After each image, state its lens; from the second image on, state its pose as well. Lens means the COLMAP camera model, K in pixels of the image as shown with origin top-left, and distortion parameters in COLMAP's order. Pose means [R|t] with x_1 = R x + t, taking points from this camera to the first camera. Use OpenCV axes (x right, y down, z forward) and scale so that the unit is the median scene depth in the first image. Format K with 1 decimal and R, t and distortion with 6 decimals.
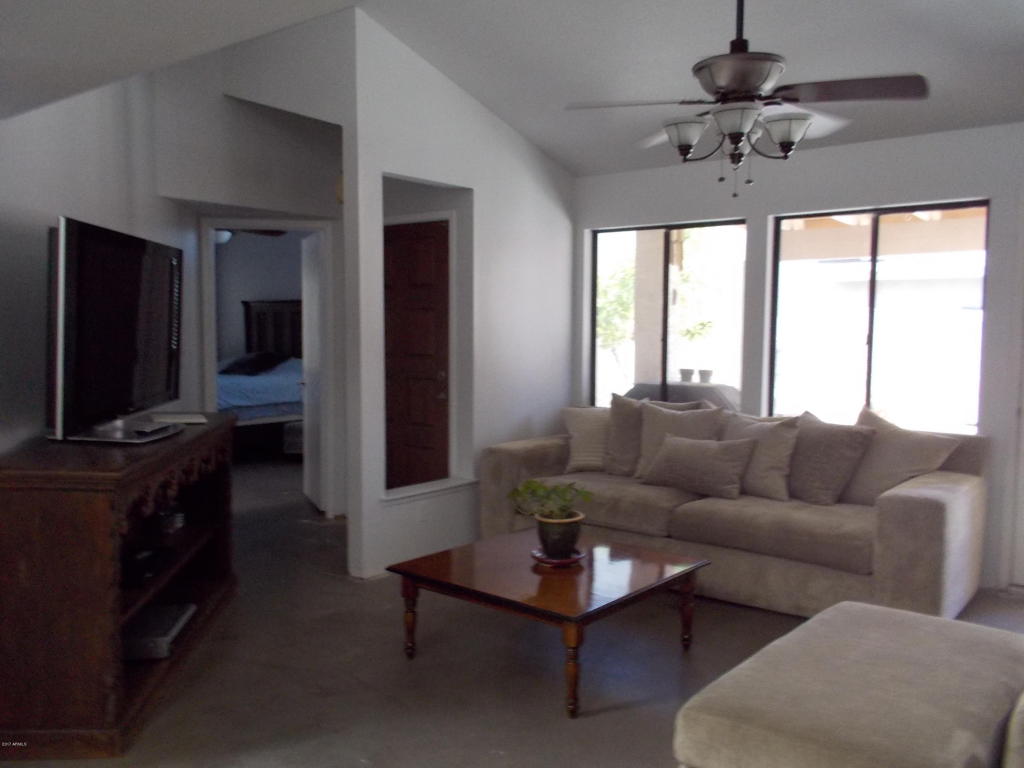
lens RADIAL K [[874.0, 0, 510.5], [0, 874.0, 397.5], [0, 0, 1]] dist [0.066724, -0.100983]
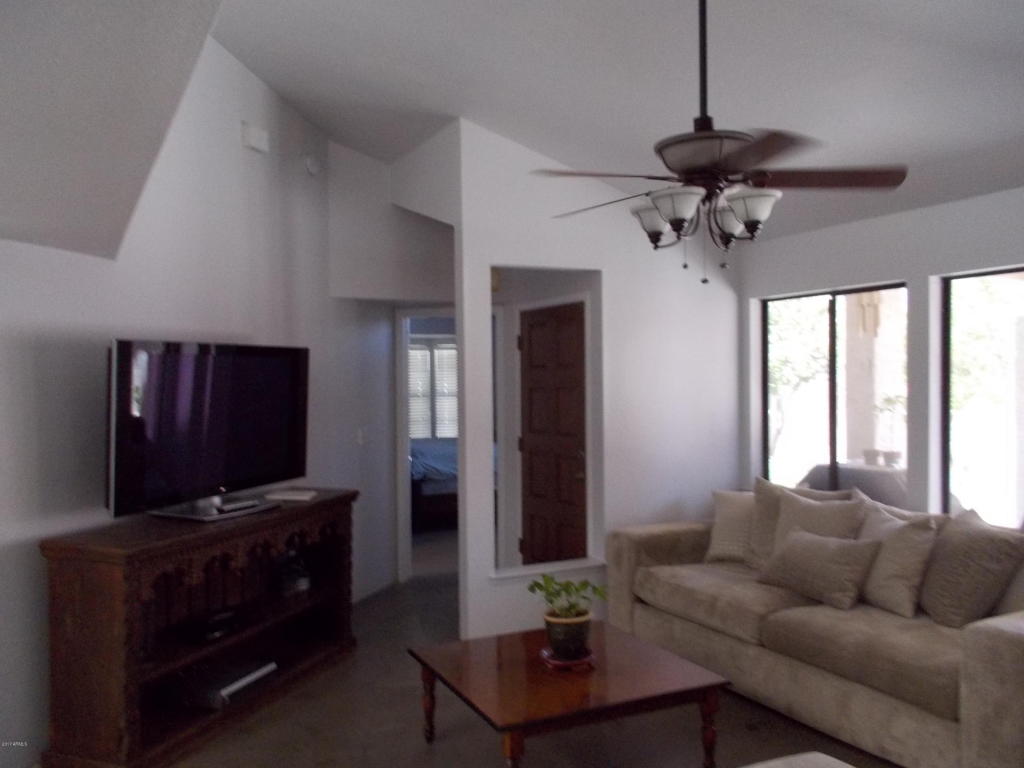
lens RADIAL K [[874.0, 0, 510.5], [0, 874.0, 397.5], [0, 0, 1]] dist [0.066724, -0.100983]
pose [[0.911317, -0.009011, -0.411607, 0.308492], [-0.017087, 0.998071, -0.059683, -0.034637], [0.411351, 0.061423, 0.909405, 0.060810]]
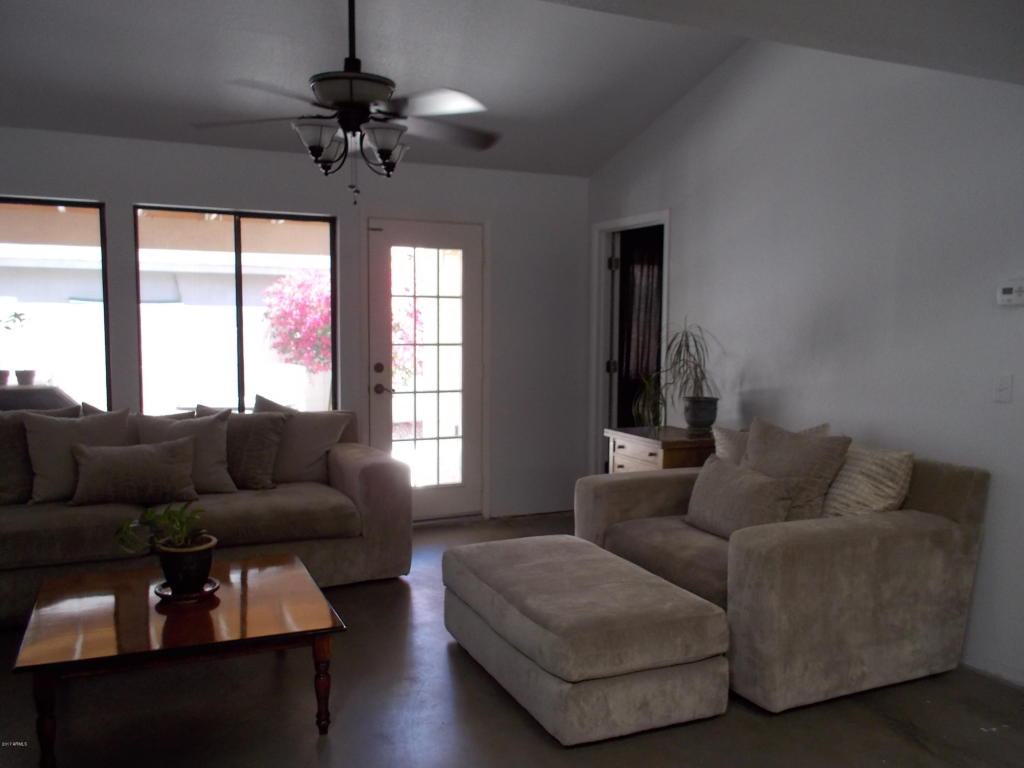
lens RADIAL K [[874.0, 0, 510.5], [0, 874.0, 397.5], [0, 0, 1]] dist [0.066724, -0.100983]
pose [[0.446906, -0.080143, 0.890984, -0.437803], [0.066890, 0.996185, 0.056054, -0.027938], [-0.892077, 0.034547, 0.450562, 0.244424]]
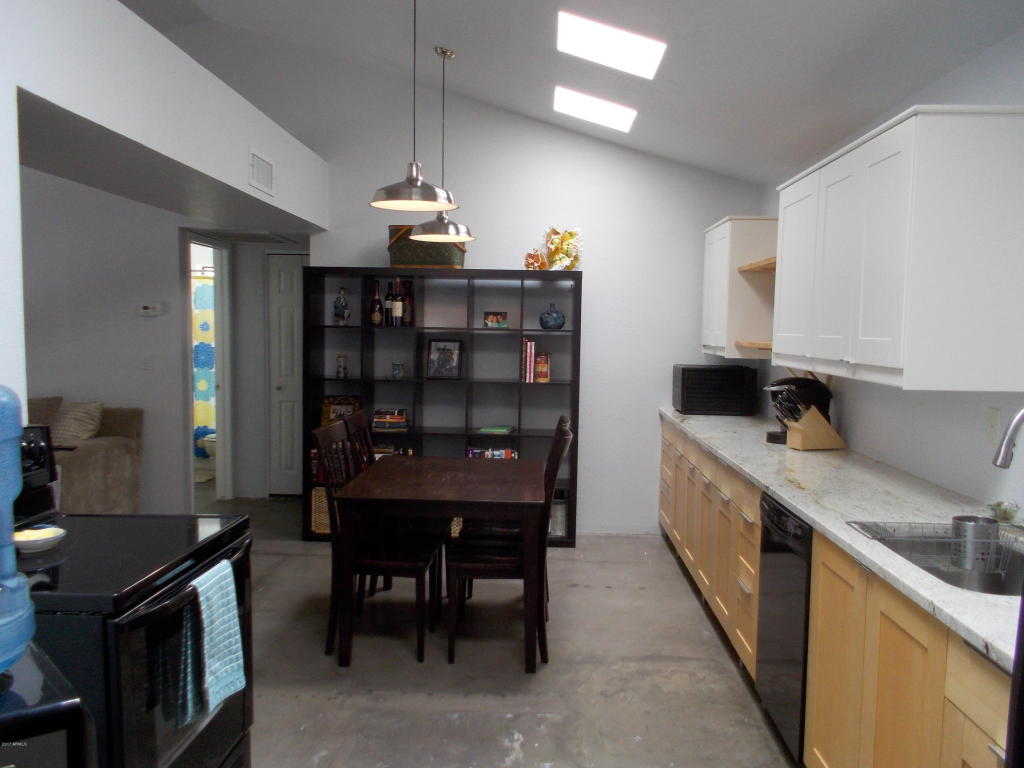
lens RADIAL K [[874.0, 0, 510.5], [0, 874.0, 397.5], [0, 0, 1]] dist [0.066724, -0.100983]
pose [[-0.597131, -0.076493, 0.798488, -0.982923], [0.047225, 0.990364, 0.130191, -0.060101], [-0.800752, 0.115450, -0.587765, 0.554710]]
